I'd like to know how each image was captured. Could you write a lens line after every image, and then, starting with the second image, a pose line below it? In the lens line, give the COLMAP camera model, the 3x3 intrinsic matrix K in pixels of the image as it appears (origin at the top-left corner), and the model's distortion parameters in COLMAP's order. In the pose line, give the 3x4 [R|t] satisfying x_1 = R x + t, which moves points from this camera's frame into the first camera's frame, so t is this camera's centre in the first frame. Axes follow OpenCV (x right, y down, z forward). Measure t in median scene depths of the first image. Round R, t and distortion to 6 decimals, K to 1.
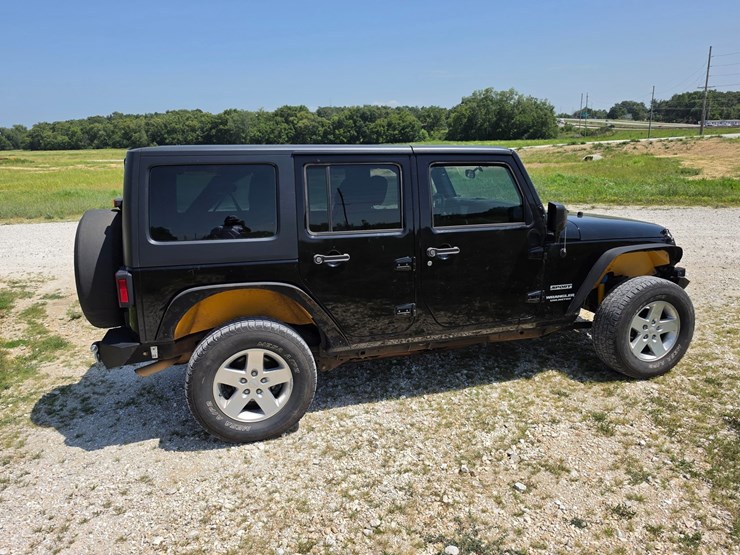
lens RADIAL K [[520.1, 0, 370.2], [0, 520.1, 276.1], [0, 0, 1]] dist [0.069236, -0.090523]
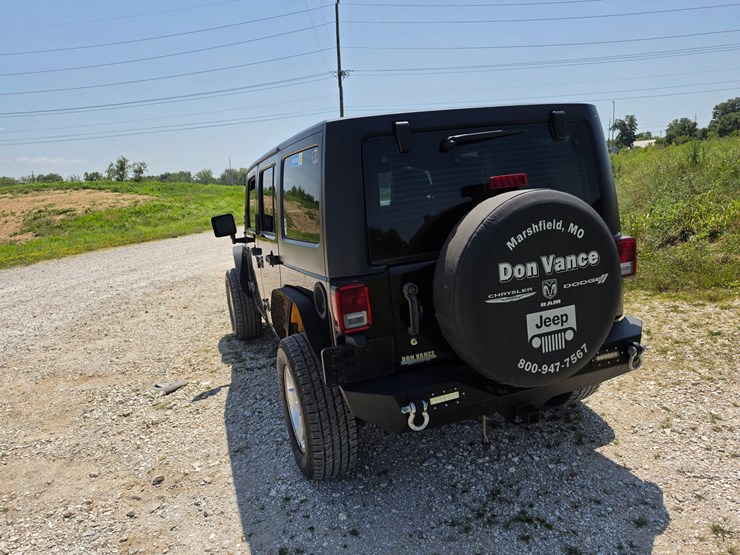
lens RADIAL K [[518.2, 0, 364.8], [0, 518.2, 275.6], [0, 0, 1]] dist [0.067272, -0.092232]
pose [[-0.078608, -0.135361, 0.987673, -1.188208], [0.312842, 0.937342, 0.153361, -0.197445], [-0.946547, 0.321041, -0.031336, 1.318963]]
